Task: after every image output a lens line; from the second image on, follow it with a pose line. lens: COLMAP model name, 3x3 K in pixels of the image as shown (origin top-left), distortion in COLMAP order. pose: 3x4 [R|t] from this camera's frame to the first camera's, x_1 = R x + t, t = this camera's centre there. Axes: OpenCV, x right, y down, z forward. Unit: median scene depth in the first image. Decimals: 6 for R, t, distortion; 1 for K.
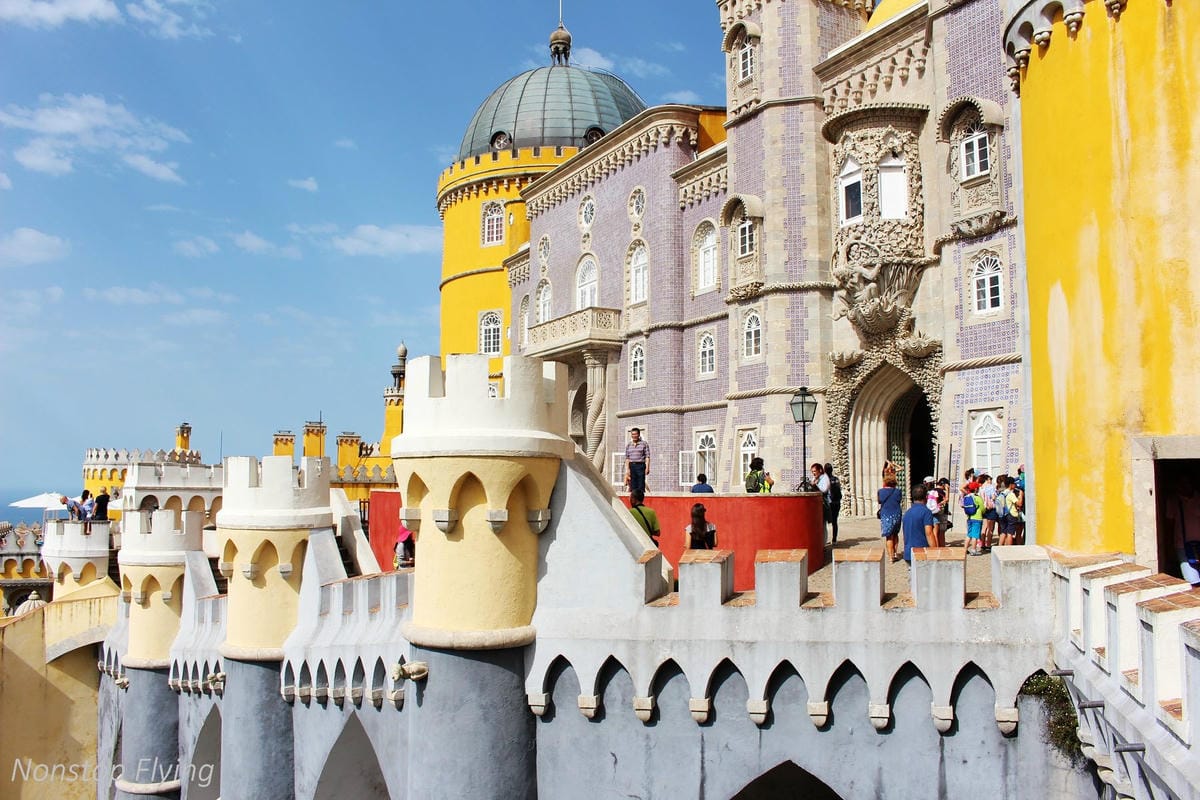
lens RADIAL K [[990.6, 0, 600.0], [0, 990.6, 400.0], [0, 0, 1]] dist [-0.158026, 0.124930]
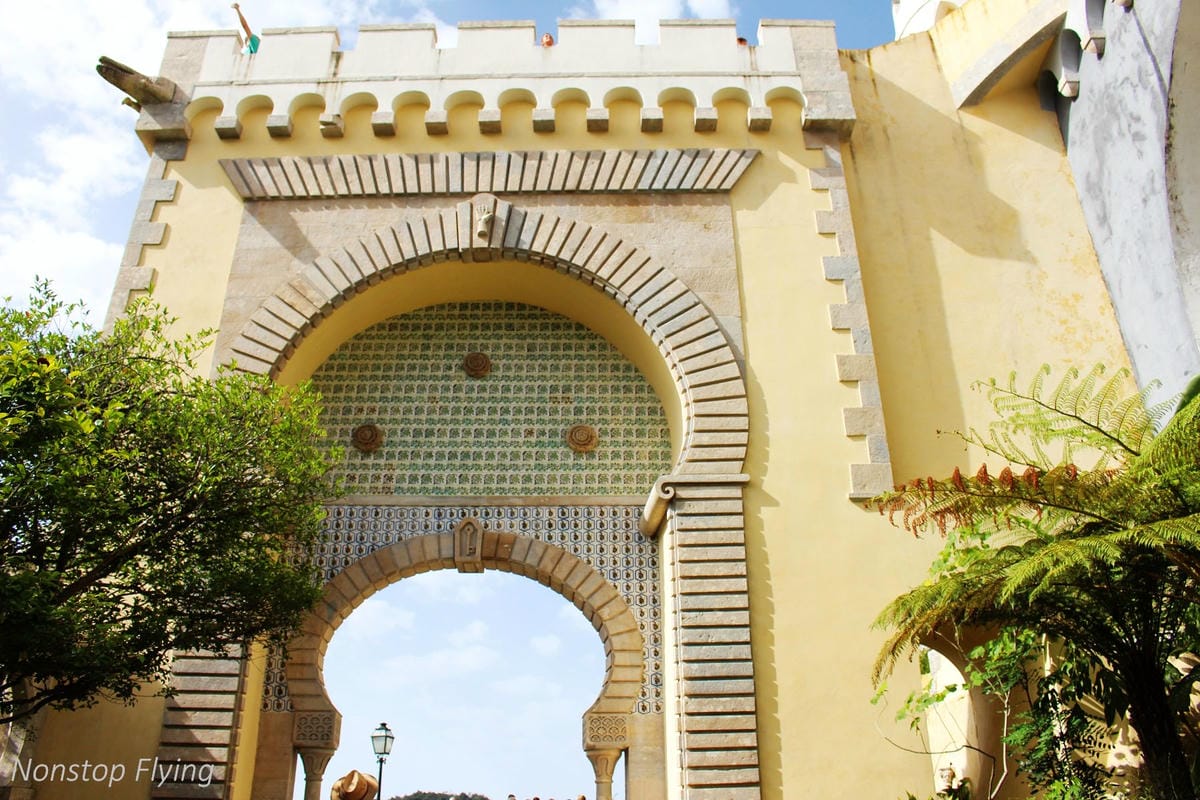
lens RADIAL K [[990.6, 0, 600.0], [0, 990.6, 400.0], [0, 0, 1]] dist [-0.158026, 0.124930]
pose [[0.770014, -0.291888, -0.567344, -1.111873], [0.066810, 0.921216, -0.383272, 1.362889], [0.634519, 0.257221, 0.728850, 1.262001]]
